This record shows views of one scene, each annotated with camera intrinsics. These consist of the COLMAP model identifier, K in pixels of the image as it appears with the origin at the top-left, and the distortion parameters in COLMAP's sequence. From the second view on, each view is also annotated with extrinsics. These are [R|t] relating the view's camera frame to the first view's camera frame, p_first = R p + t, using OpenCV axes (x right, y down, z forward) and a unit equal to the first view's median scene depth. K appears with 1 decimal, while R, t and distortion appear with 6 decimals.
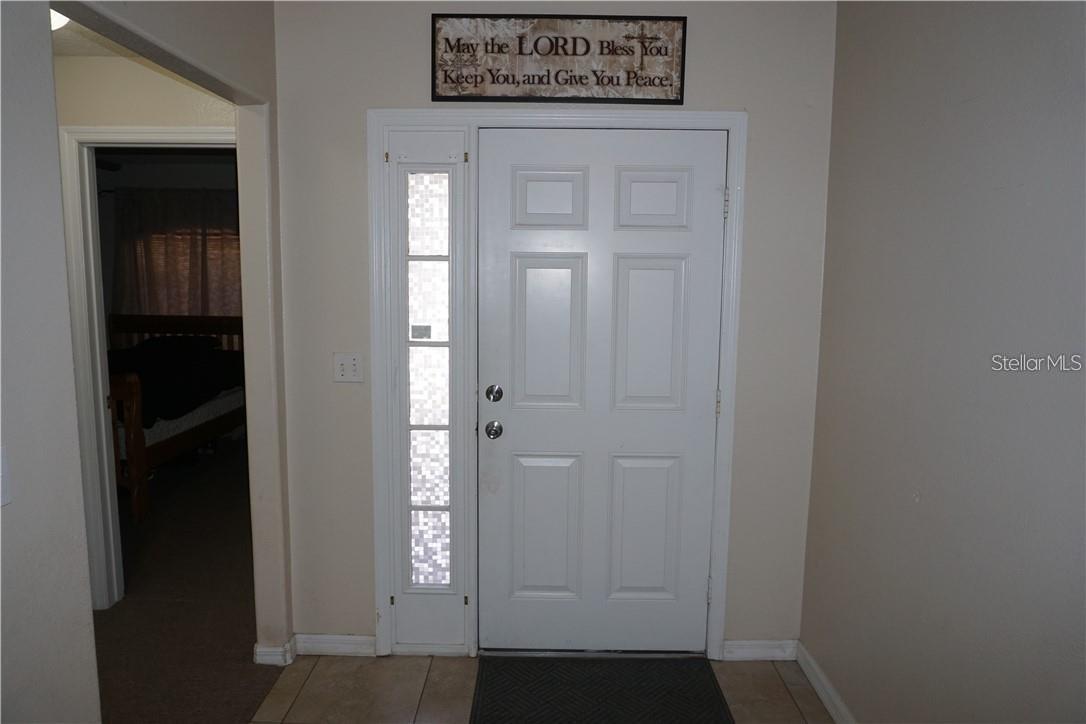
lens RADIAL K [[731.5, 0, 543.3], [0, 731.5, 371.6], [0, 0, 1]] dist [-0.009870, 0.011091]
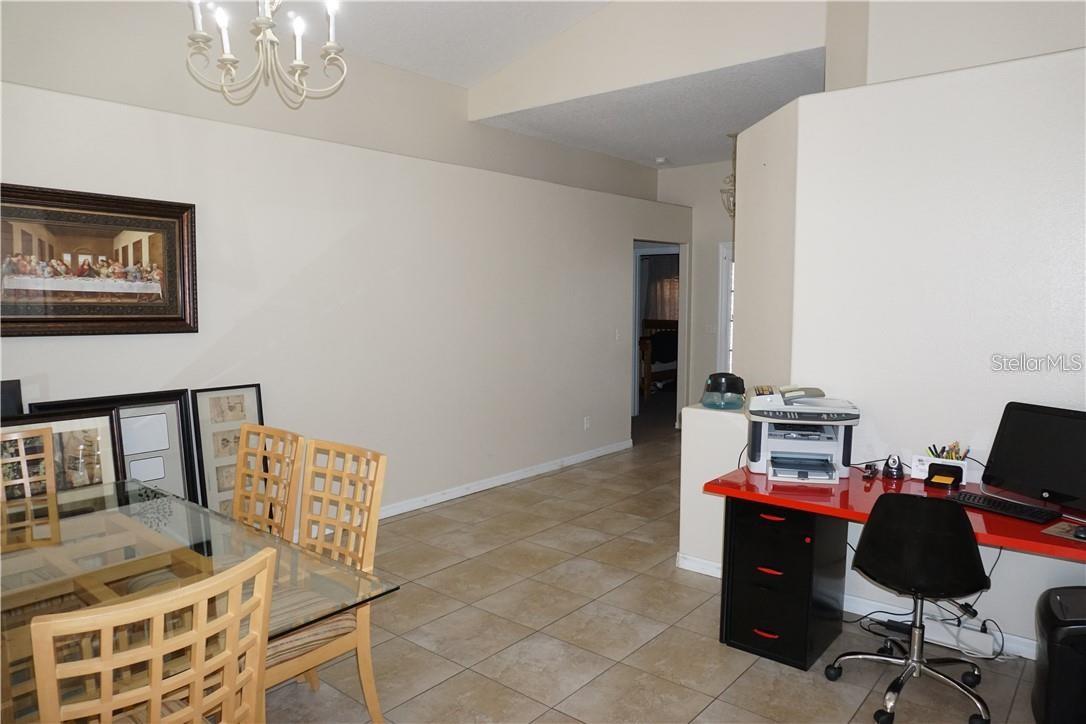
lens RADIAL K [[731.5, 0, 542.5], [0, 731.5, 366.1], [0, 0, 1]] dist [-0.009870, 0.011091]
pose [[0.777219, 0.041374, -0.627868, 0.491669], [-0.069863, 0.997341, -0.020761, 0.118679], [0.625340, 0.060000, 0.778043, -0.782990]]
